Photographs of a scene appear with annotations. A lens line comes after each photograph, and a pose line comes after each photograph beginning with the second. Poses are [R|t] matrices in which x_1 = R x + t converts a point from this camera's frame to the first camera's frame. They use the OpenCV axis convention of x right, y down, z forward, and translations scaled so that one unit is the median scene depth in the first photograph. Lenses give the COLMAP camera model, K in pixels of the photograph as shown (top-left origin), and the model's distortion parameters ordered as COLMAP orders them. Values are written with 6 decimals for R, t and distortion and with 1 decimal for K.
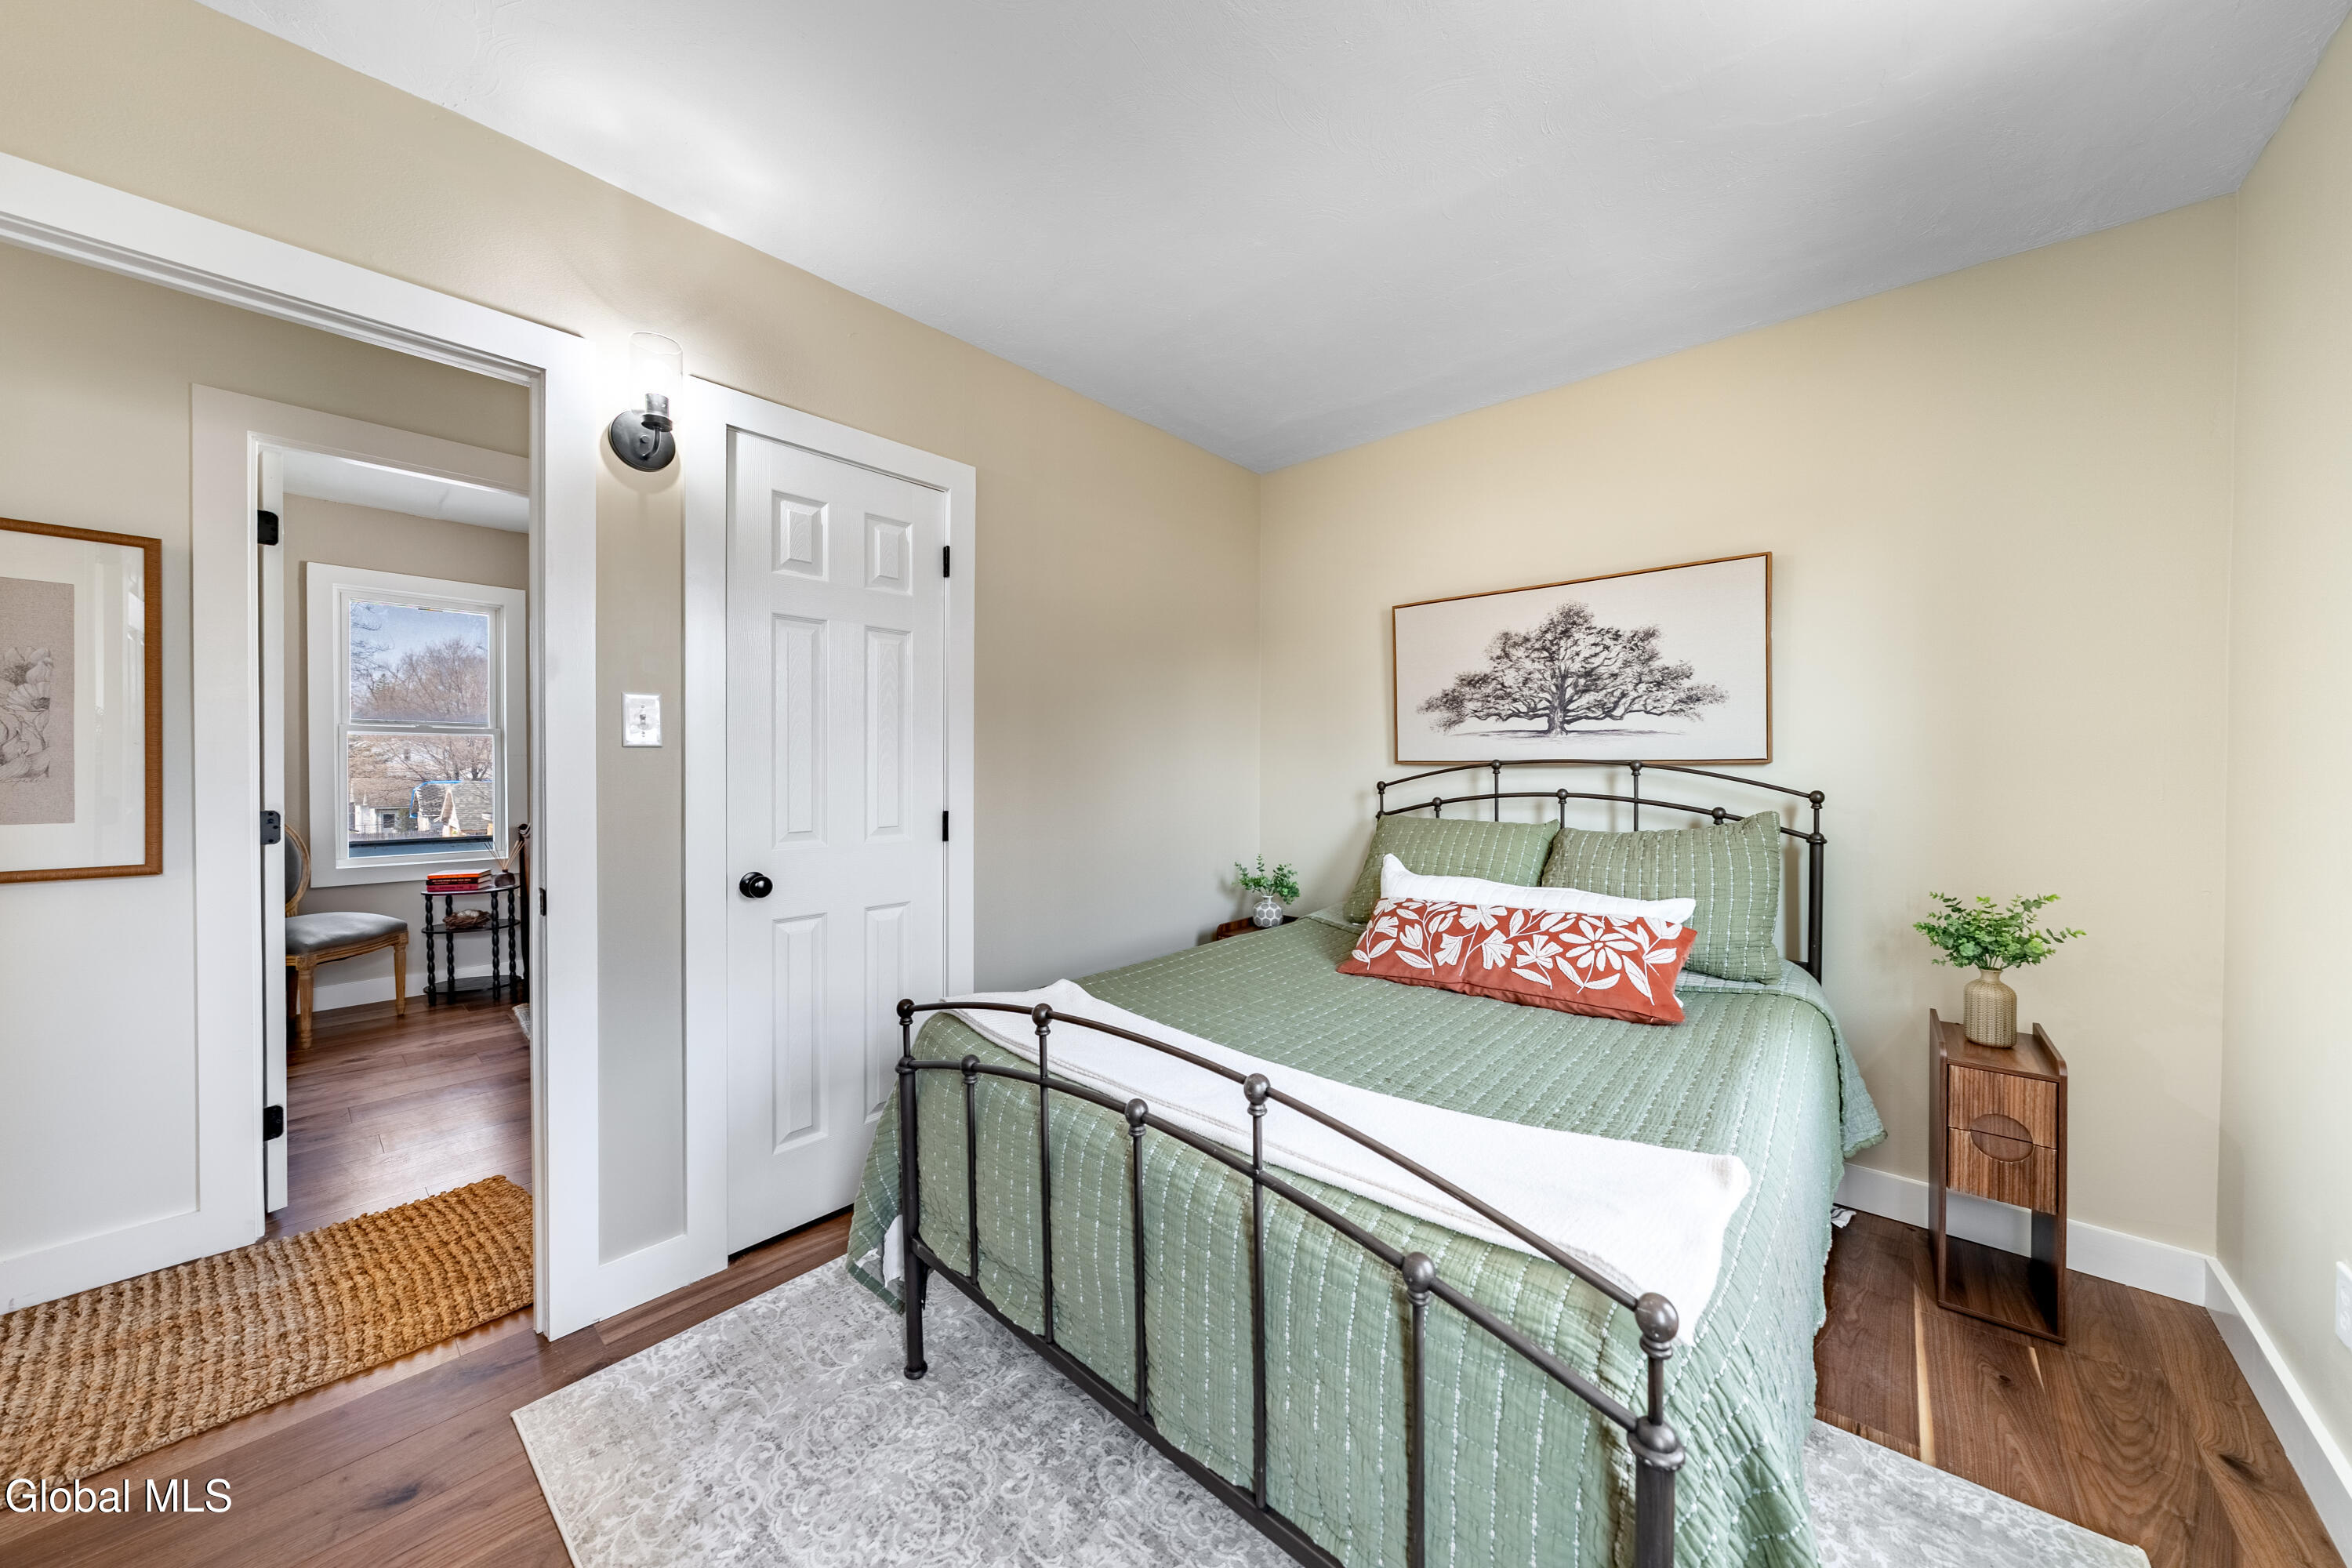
lens RADIAL K [[808.7, 0, 1176.0], [0, 808.7, 784.0], [0, 0, 1]] dist [-0.000207, -0.000014]
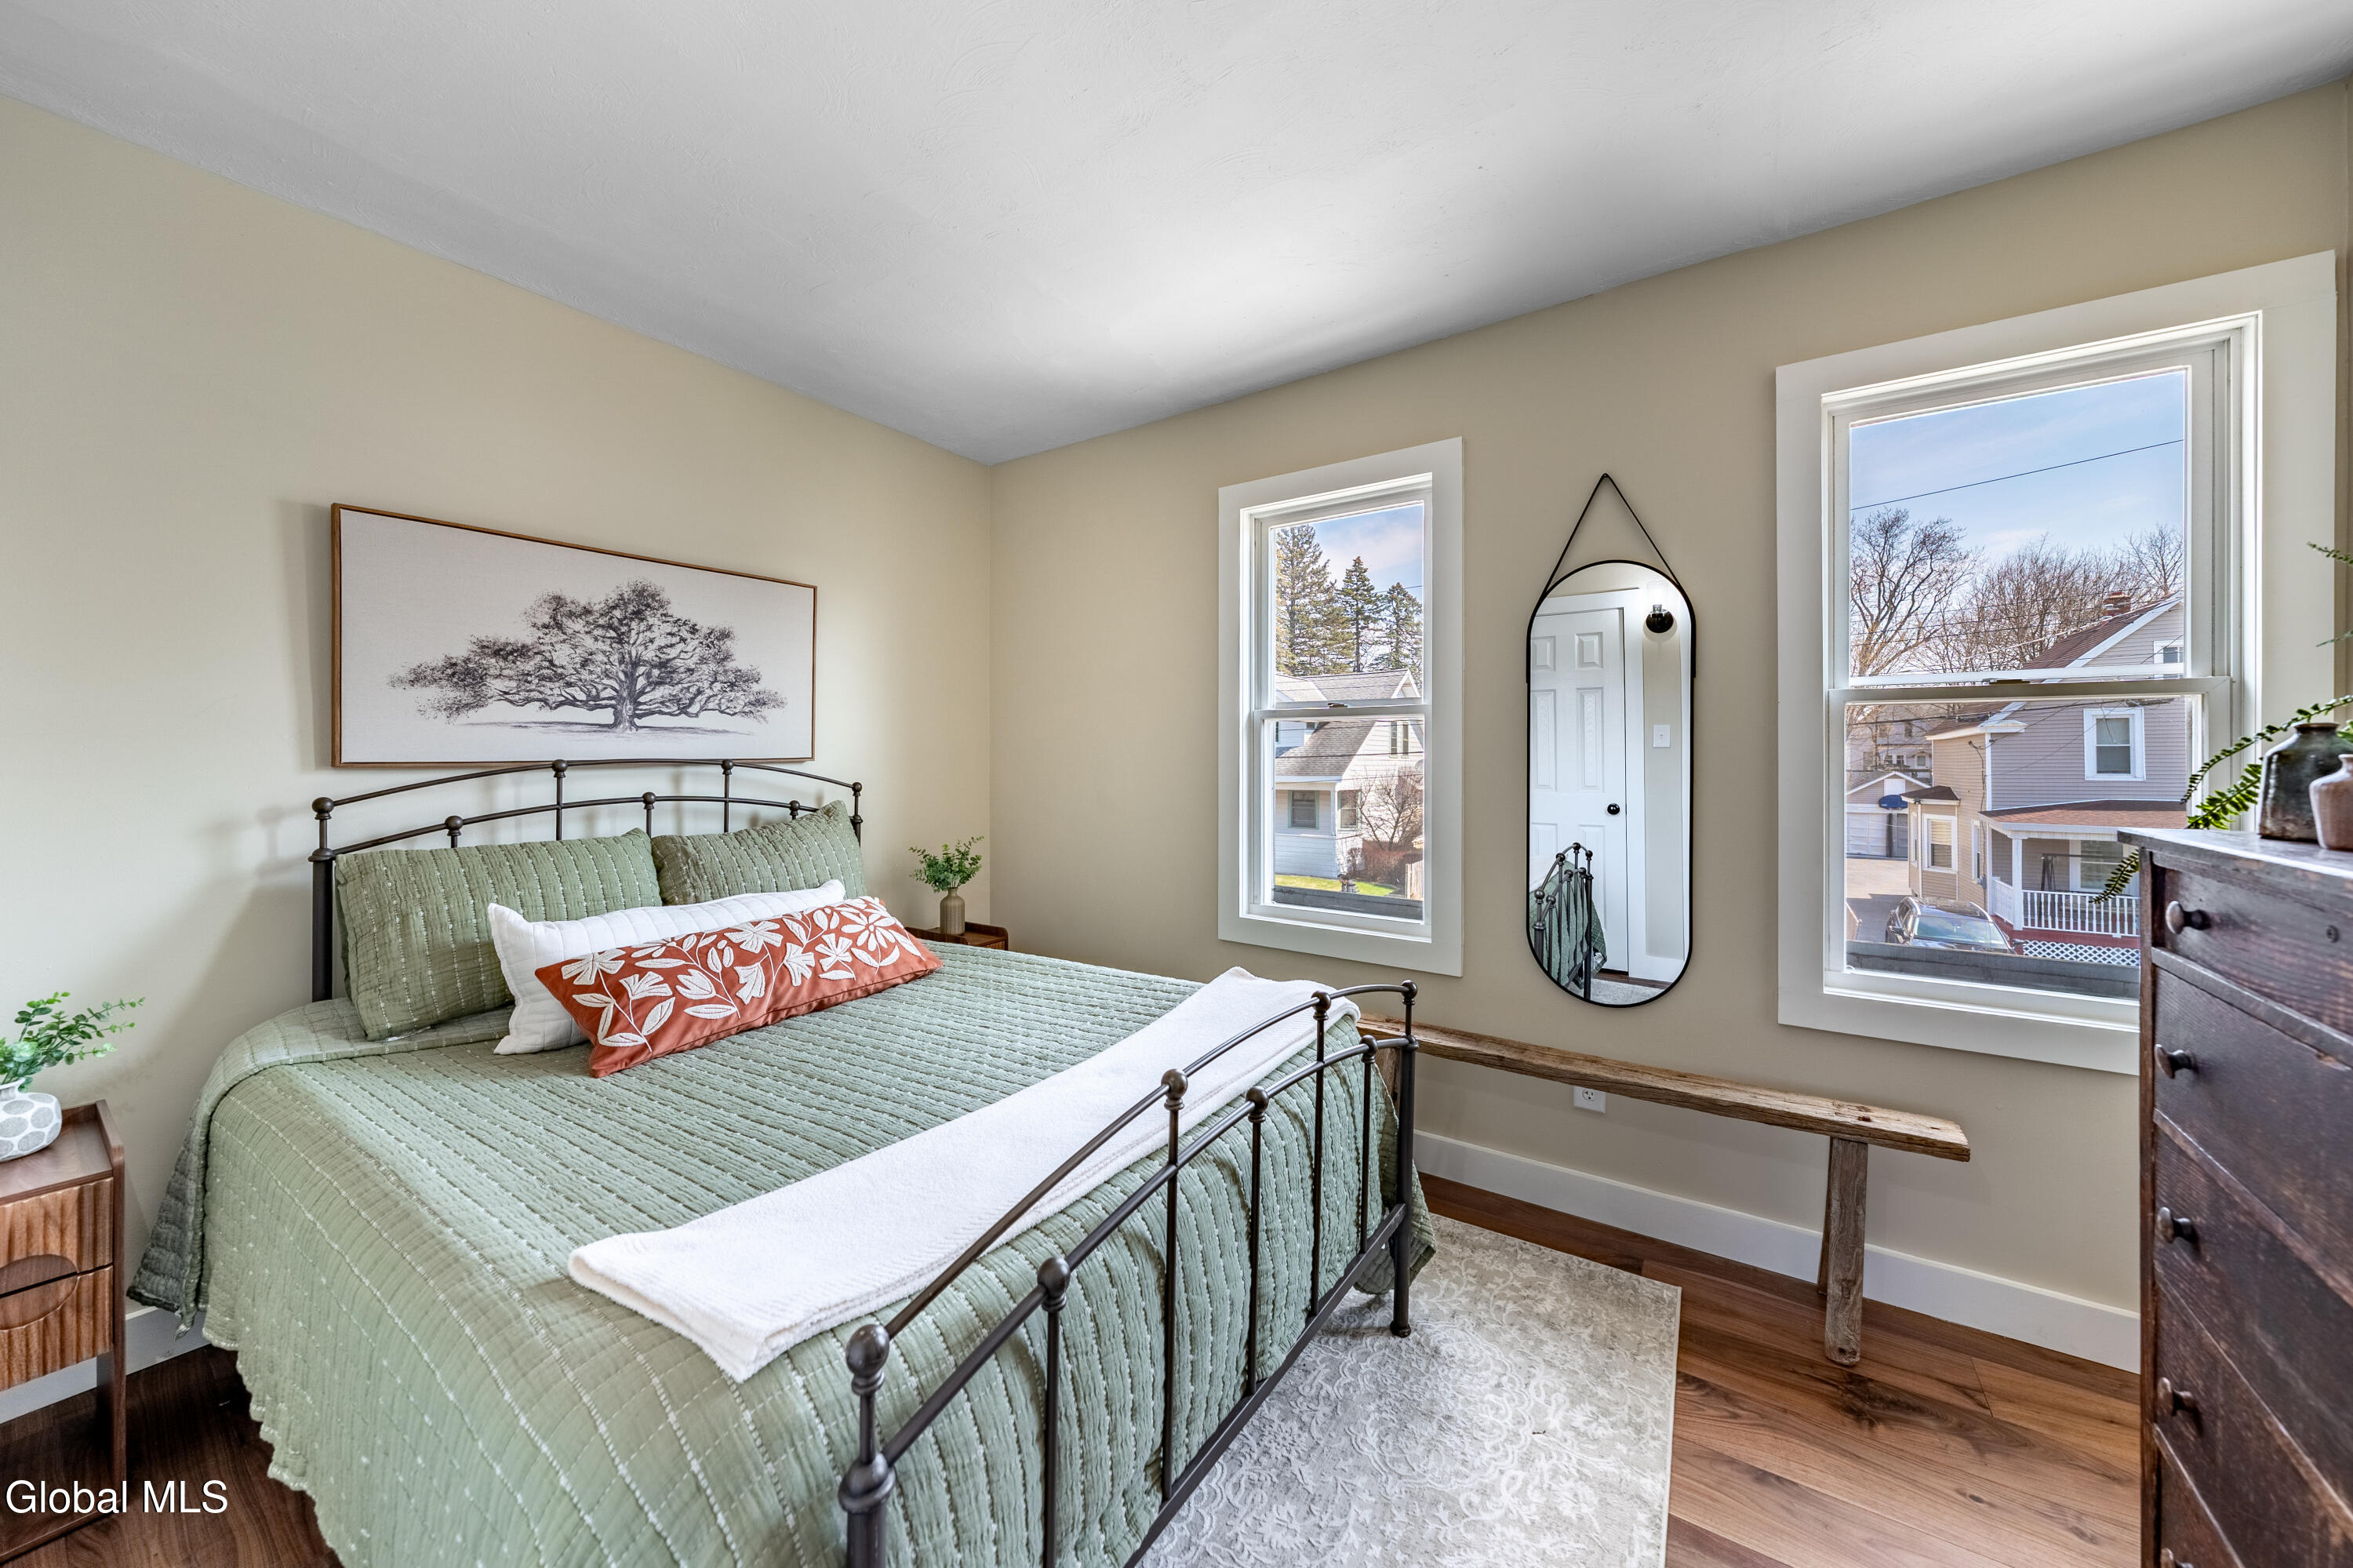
lens RADIAL K [[846.1, 0, 1176.9], [0, 846.1, 753.8], [0, 0, 1]] dist [0.000858, 0.000028]
pose [[-0.137492, 0.002424, 0.990500, -0.510851], [0.031489, 0.999502, 0.001925, -0.019714], [-0.990002, 0.031455, -0.137500, 0.560593]]
